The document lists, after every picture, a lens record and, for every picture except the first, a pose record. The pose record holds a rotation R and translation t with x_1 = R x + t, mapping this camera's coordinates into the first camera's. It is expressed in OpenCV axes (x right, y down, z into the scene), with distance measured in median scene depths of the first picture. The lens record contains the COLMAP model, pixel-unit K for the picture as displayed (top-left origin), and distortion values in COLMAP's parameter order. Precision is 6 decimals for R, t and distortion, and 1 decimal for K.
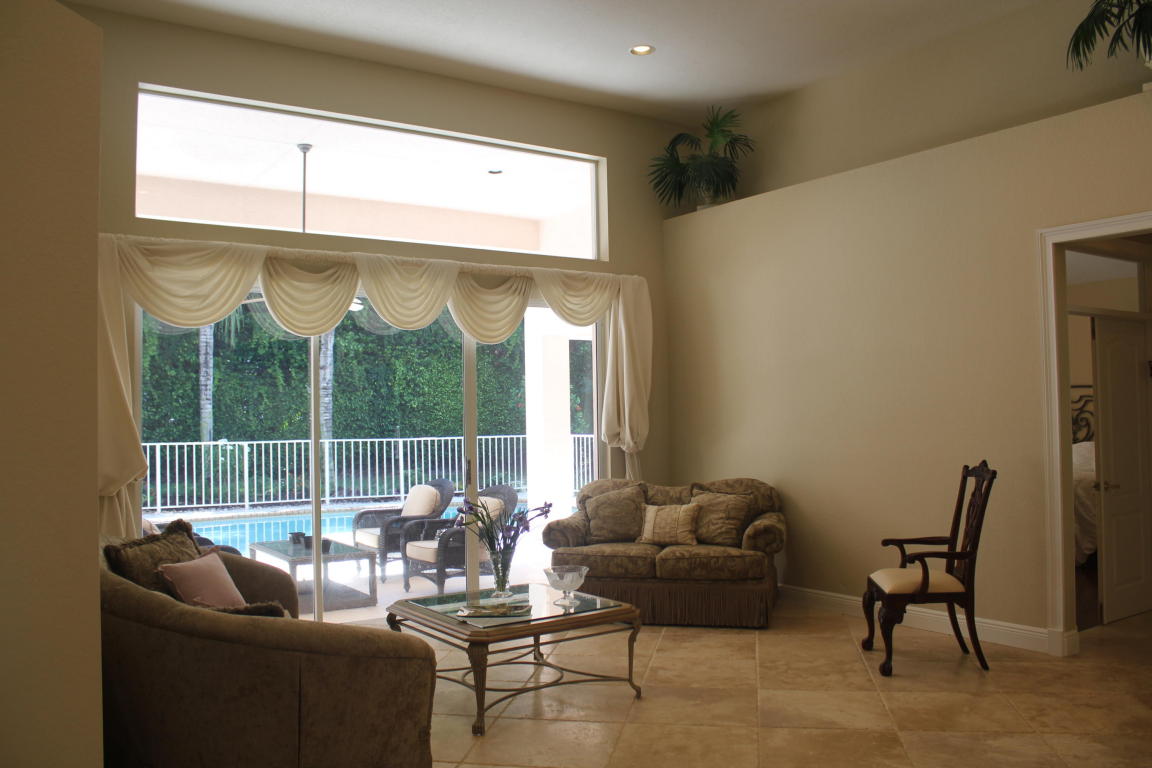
lens RADIAL K [[953.3, 0, 574.9], [0, 953.3, 387.6], [0, 0, 1]] dist [-0.166864, 0.146710]
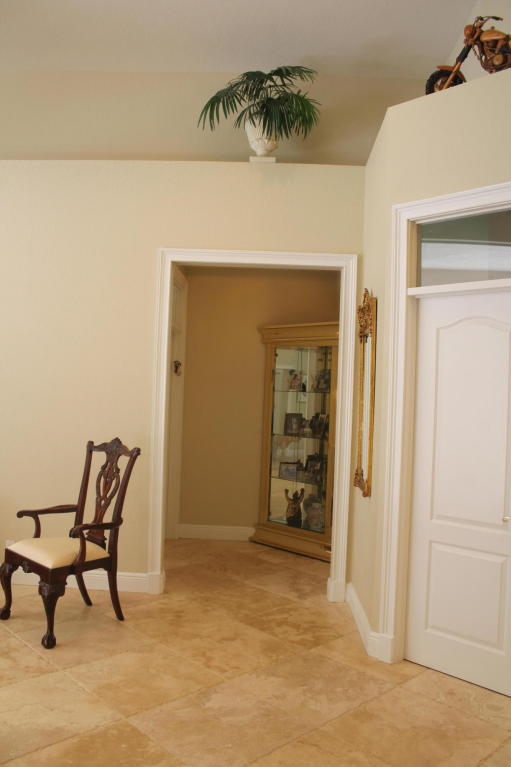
lens RADIAL K [[634.7, 0, 255.5], [0, 634.7, 383.5], [0, 0, 1]] dist [-0.166864, 0.146710]
pose [[0.590373, 0.047224, 0.805748, -0.070369], [-0.069601, 0.997547, -0.007468, 0.004242], [-0.804124, -0.051672, 0.592211, 0.328711]]
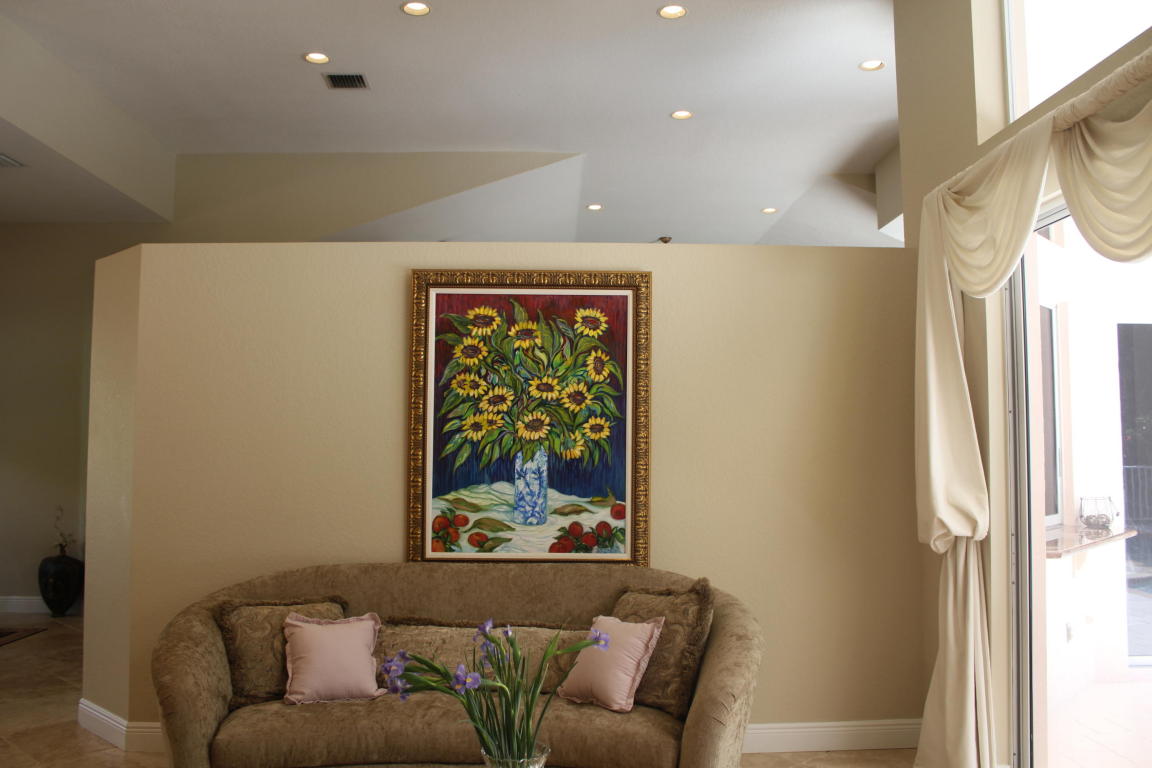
lens RADIAL K [[953.3, 0, 574.9], [0, 953.3, 387.6], [0, 0, 1]] dist [-0.166864, 0.146710]
pose [[-0.540736, -0.042436, -0.840121, 0.220133], [0.030163, 0.997106, -0.069779, 0.026706], [0.840651, -0.063073, -0.537892, 0.979304]]
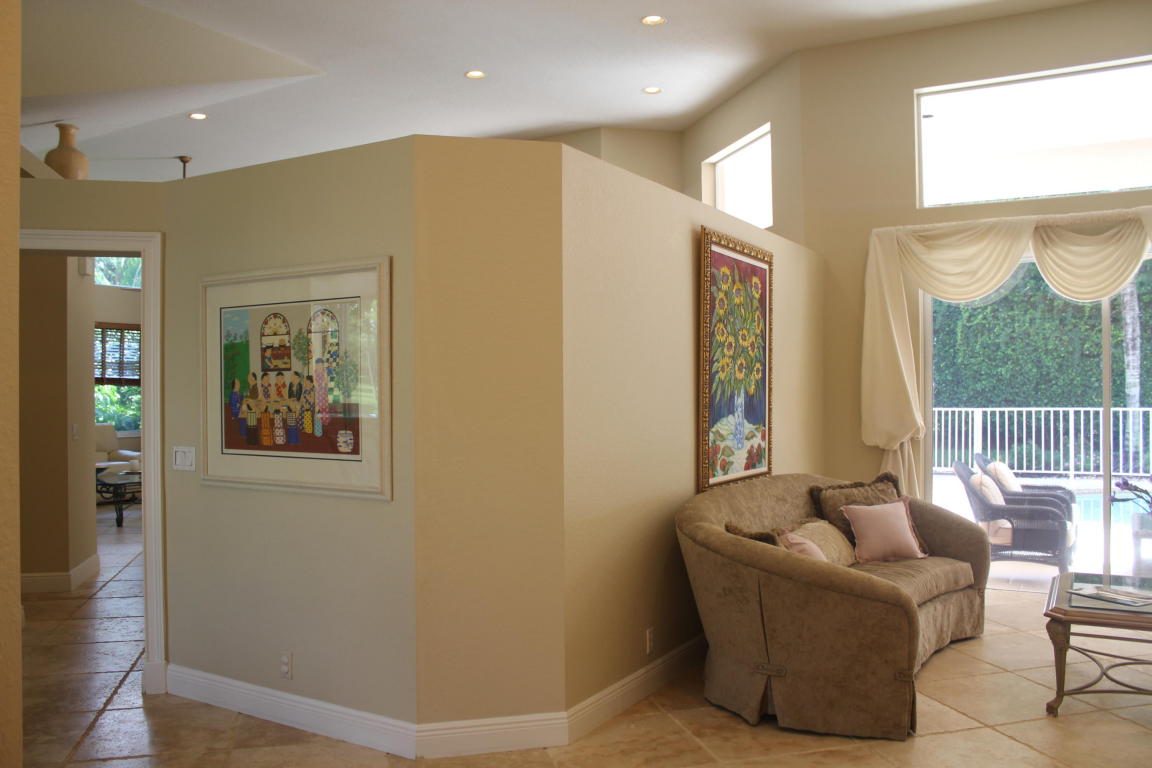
lens RADIAL K [[953.3, 0, 574.9], [0, 953.3, 387.6], [0, 0, 1]] dist [-0.166864, 0.146710]
pose [[0.422092, 0.010724, -0.906490, 0.352260], [0.026199, 0.999368, 0.024021, -0.001288], [0.906174, -0.033888, 0.421544, 0.108484]]
